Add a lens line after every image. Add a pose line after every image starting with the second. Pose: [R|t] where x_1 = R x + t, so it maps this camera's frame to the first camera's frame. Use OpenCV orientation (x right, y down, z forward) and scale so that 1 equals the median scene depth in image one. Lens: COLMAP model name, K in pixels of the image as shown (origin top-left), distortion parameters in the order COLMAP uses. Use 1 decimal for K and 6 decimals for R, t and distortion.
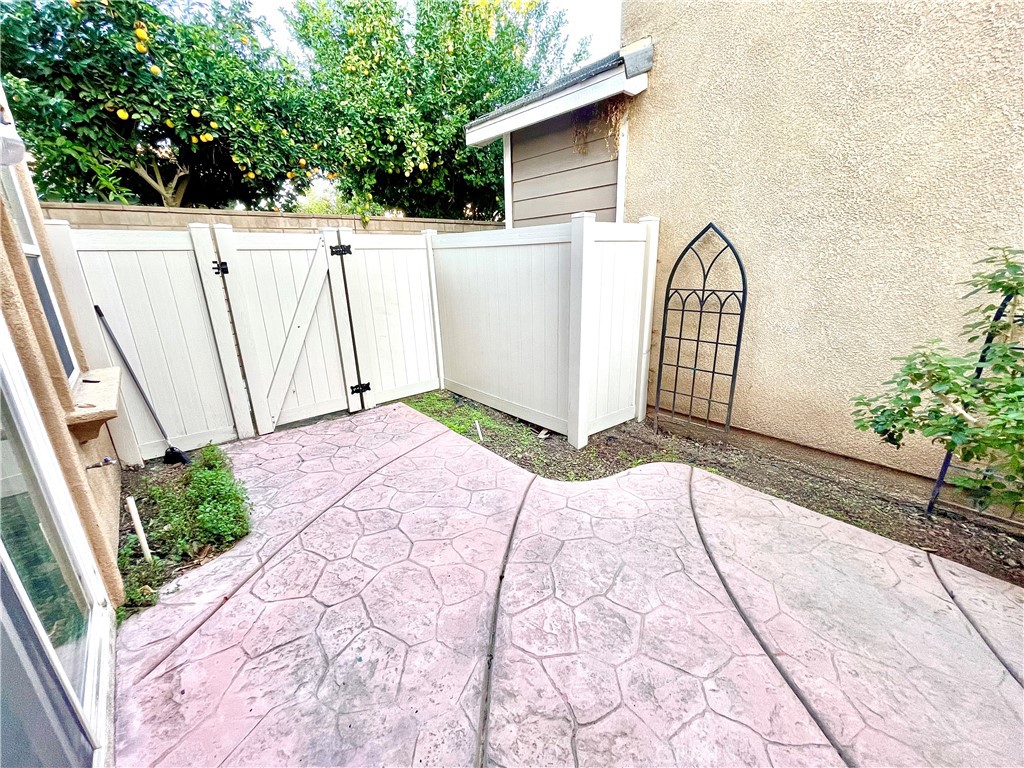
lens RADIAL K [[411.3, 0, 510.1], [0, 411.3, 383.4], [0, 0, 1]] dist [-0.001462, 0.000513]
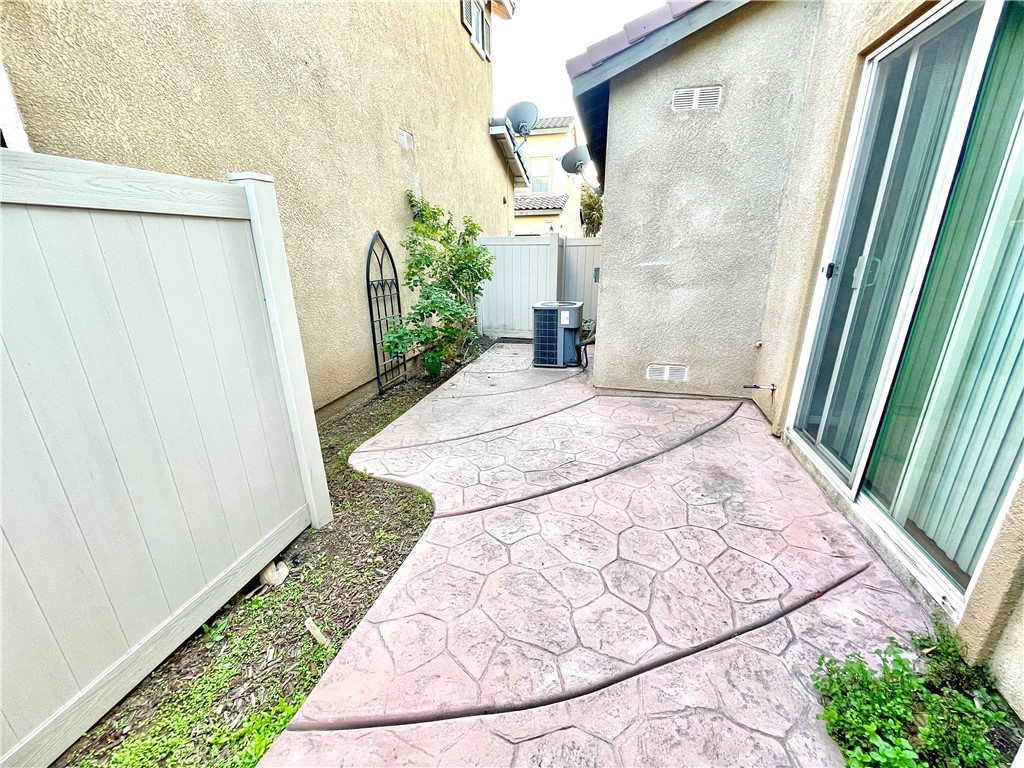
lens RADIAL K [[411.3, 0, 510.1], [0, 411.3, 383.4], [0, 0, 1]] dist [-0.001462, 0.000513]
pose [[-0.561529, -0.232808, 0.794032, -0.759994], [0.269340, 0.855919, 0.441427, -0.401769], [-0.782395, 0.461738, -0.417919, 1.406283]]
